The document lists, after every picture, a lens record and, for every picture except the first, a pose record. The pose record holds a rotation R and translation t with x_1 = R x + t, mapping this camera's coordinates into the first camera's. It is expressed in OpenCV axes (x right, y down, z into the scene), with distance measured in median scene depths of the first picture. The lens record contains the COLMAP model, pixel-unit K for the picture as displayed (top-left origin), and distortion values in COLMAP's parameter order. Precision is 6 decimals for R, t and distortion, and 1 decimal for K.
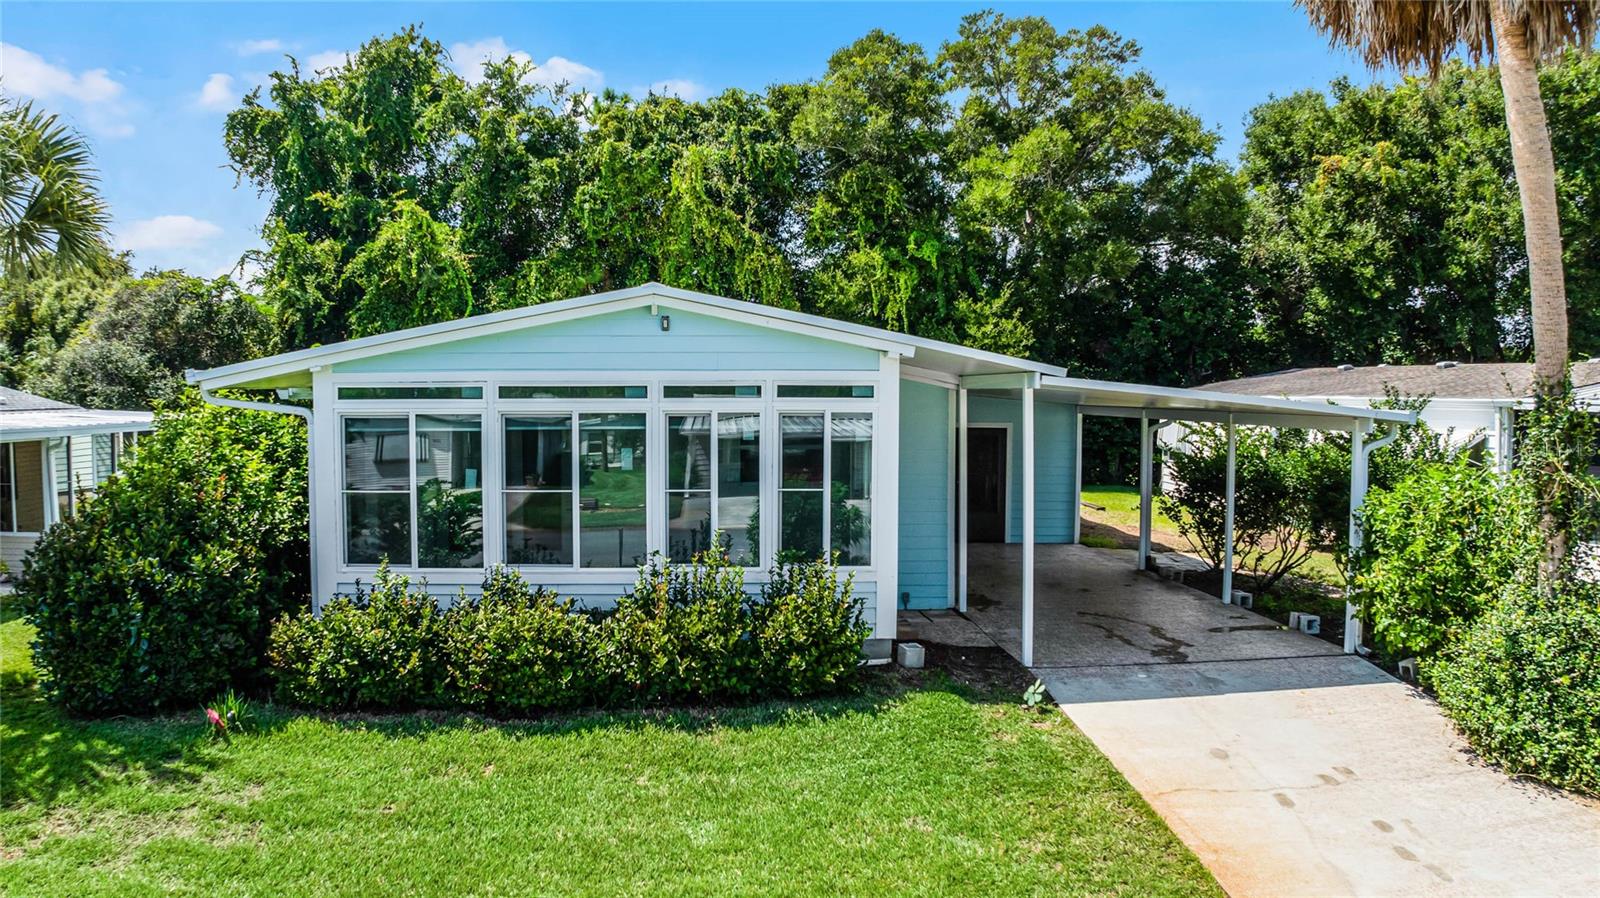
lens RADIAL K [[1140.2, 0, 689.2], [0, 1140.2, 474.4], [0, 0, 1]] dist [-0.205387, 0.043172]
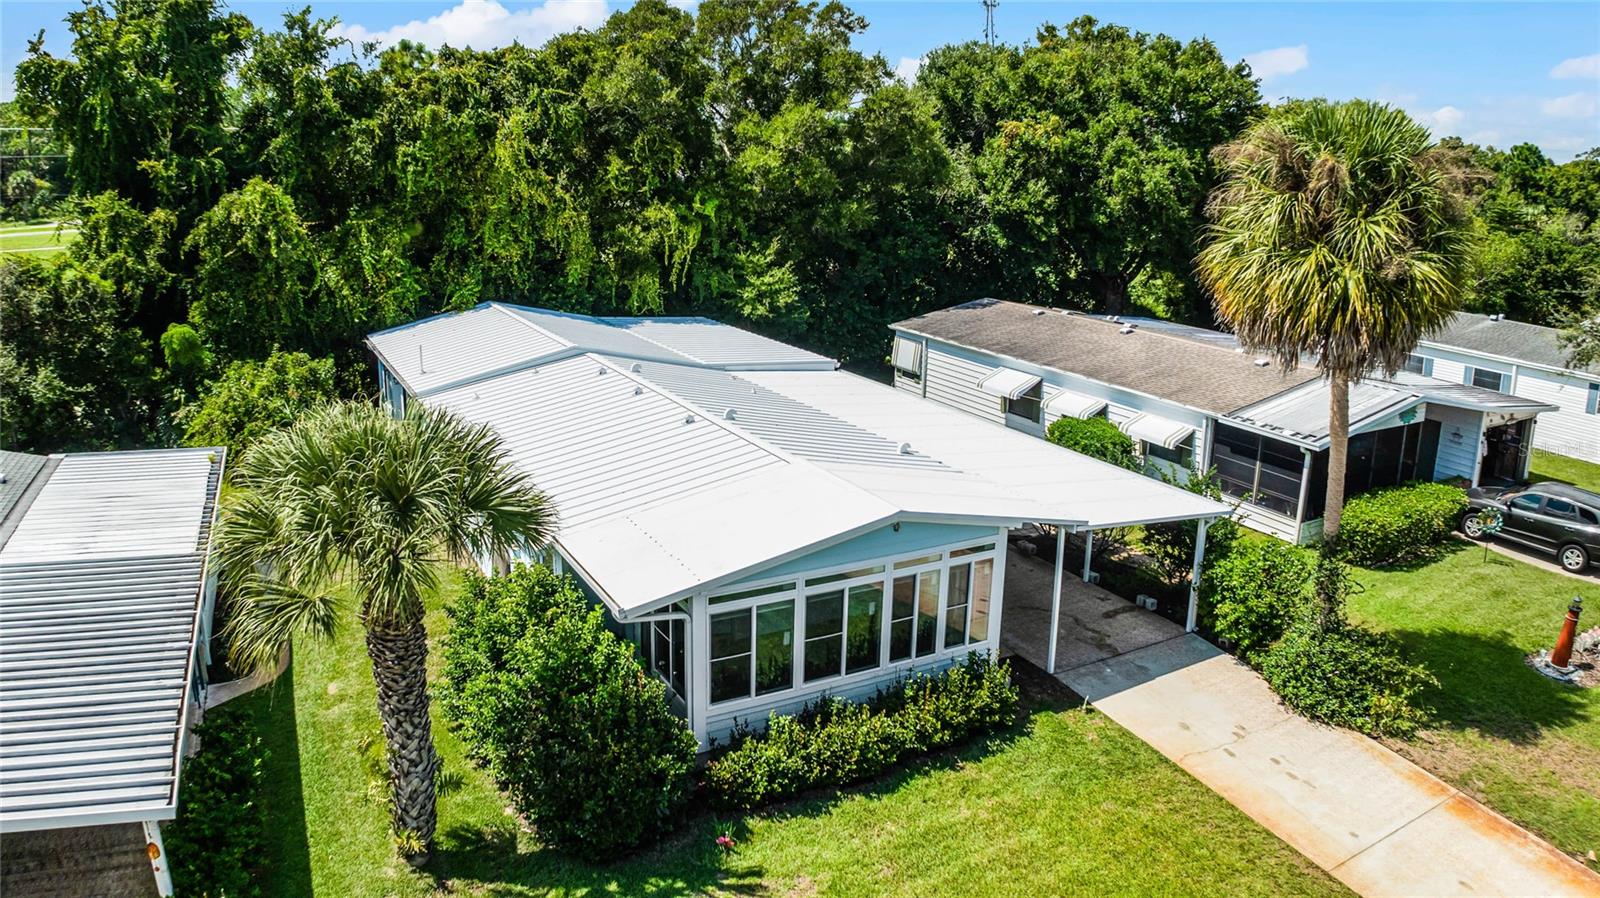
lens RADIAL K [[1103.6, 0, 739.1], [0, 1103.6, 417.4], [0, 0, 1]] dist [-0.172977, 0.004916]
pose [[0.900221, -0.096133, 0.424689, -0.292613], [0.024403, 0.984930, 0.171222, -0.187821], [-0.434750, -0.143774, 0.889000, -0.092013]]
